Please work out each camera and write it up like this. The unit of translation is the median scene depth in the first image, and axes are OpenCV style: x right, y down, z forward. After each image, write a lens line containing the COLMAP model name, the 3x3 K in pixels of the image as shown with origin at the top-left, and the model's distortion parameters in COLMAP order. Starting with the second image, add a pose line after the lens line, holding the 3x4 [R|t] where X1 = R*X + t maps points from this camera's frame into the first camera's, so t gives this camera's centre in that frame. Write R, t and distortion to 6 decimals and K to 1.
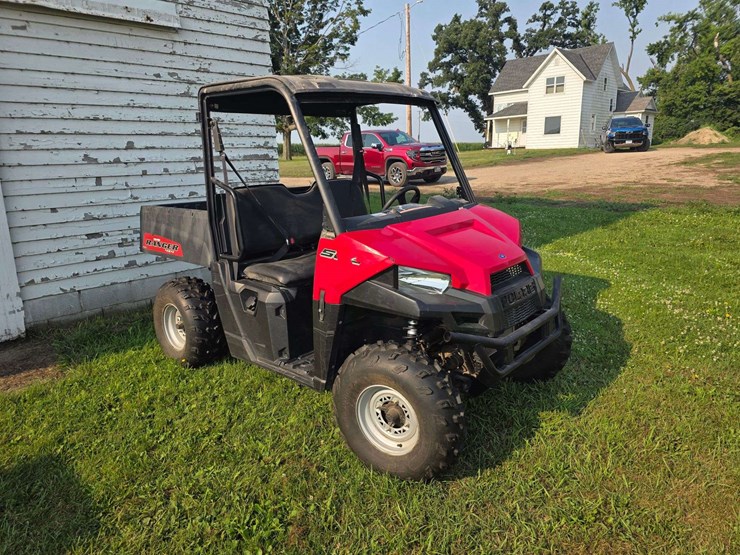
lens RADIAL K [[504.1, 0, 375.2], [0, 504.1, 266.2], [0, 0, 1]] dist [0.063319, -0.064056]
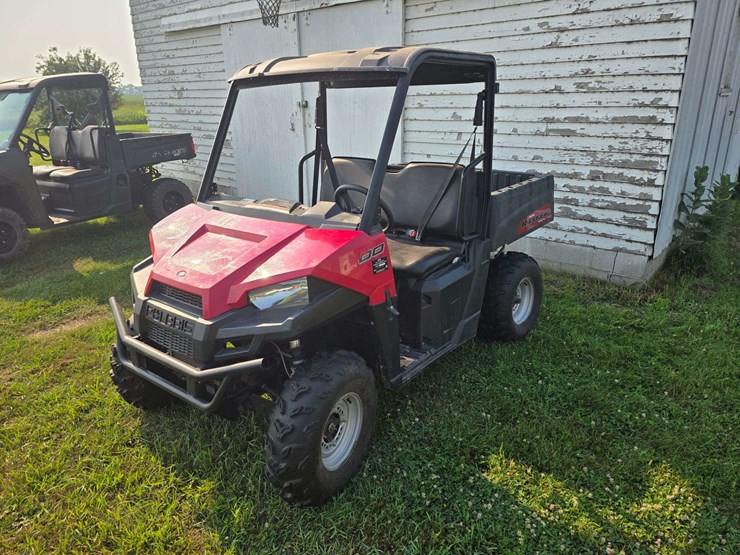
lens RADIAL K [[502.9, 0, 372.6], [0, 502.9, 276.3], [0, 0, 1]] dist [0.070364, -0.071534]
pose [[0.057033, 0.358700, -0.931709, 0.603868], [-0.204441, 0.917648, 0.340772, -0.212040], [0.977216, 0.171045, 0.125669, 0.668091]]
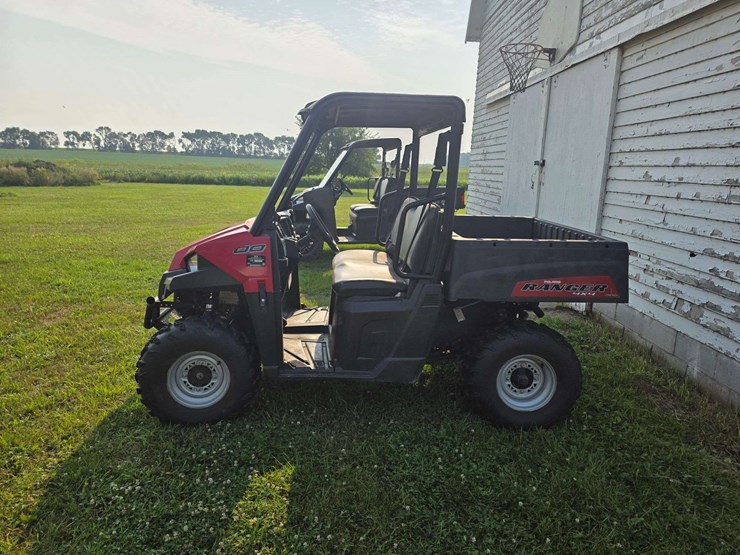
lens RADIAL K [[501.4, 0, 360.8], [0, 501.4, 262.1], [0, 0, 1]] dist [0.067837, -0.065125]
pose [[-0.712345, 0.137040, -0.688320, 0.470778], [-0.160982, 0.922698, 0.350304, -0.285202], [0.683117, 0.360345, -0.635218, 1.195221]]
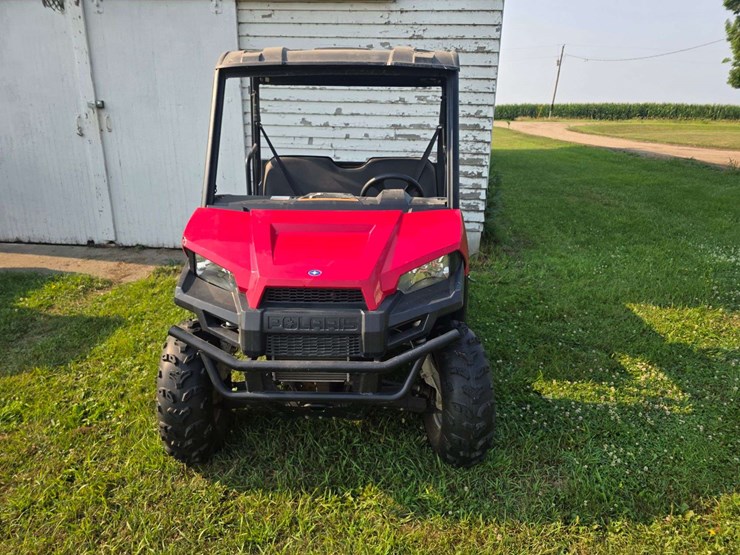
lens RADIAL K [[504.3, 0, 377.7], [0, 504.3, 279.3], [0, 0, 1]] dist [0.053227, -0.060658]
pose [[0.637332, 0.273062, -0.720587, 0.494195], [-0.202222, 0.961604, 0.185536, -0.098517], [0.743582, 0.027471, 0.668080, 0.296113]]
